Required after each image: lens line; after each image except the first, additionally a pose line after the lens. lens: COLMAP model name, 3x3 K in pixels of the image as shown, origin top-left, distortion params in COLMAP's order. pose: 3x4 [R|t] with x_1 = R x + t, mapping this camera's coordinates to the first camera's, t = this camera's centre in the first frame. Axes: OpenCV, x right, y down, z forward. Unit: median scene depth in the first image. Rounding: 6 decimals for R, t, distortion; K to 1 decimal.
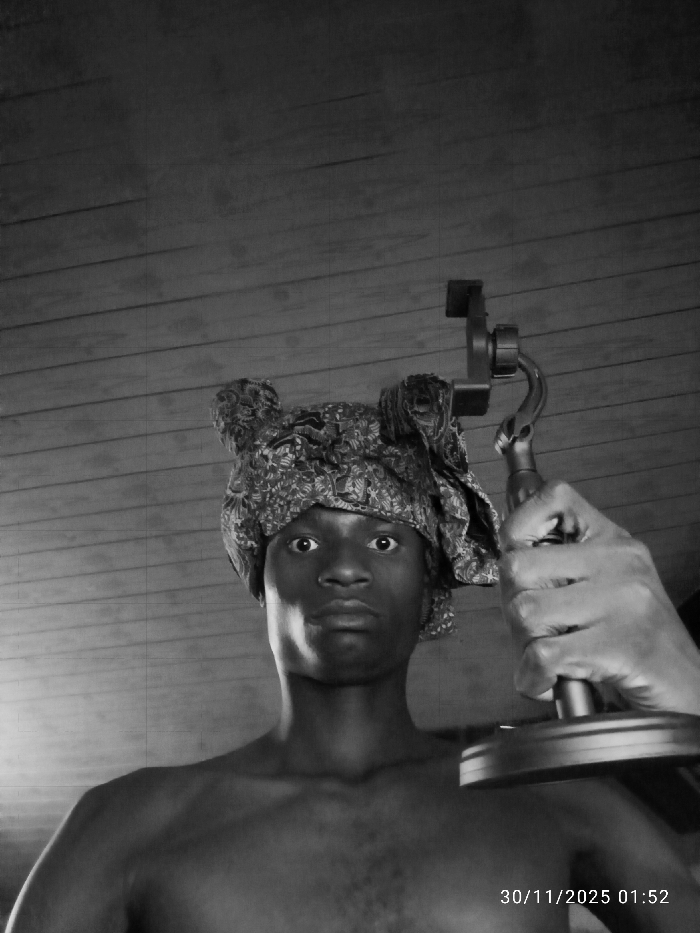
lens RADIAL K [[712.4, 0, 350.0], [0, 712.4, 466.5], [0, 0, 1]] dist [0.093225, -0.001717]
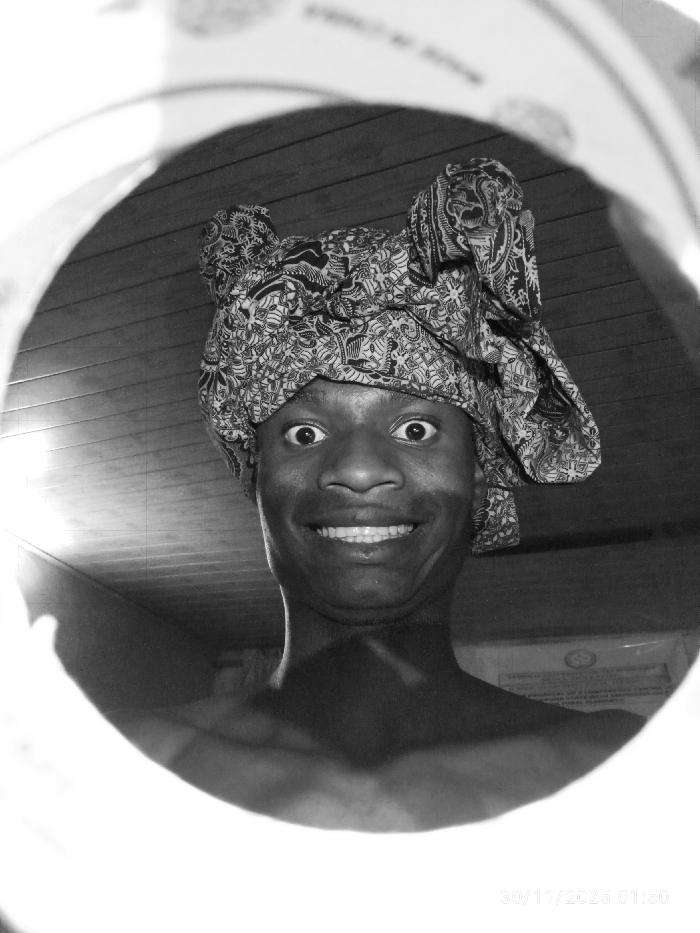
lens RADIAL K [[737.3, 0, 350.0], [0, 737.3, 466.5], [0, 0, 1]] dist [0.071035, -0.002219]
pose [[0.997195, -0.019863, -0.072168, 0.033307], [0.031099, 0.986935, 0.158087, 0.025127], [0.068085, -0.159888, 0.984784, 0.264694]]
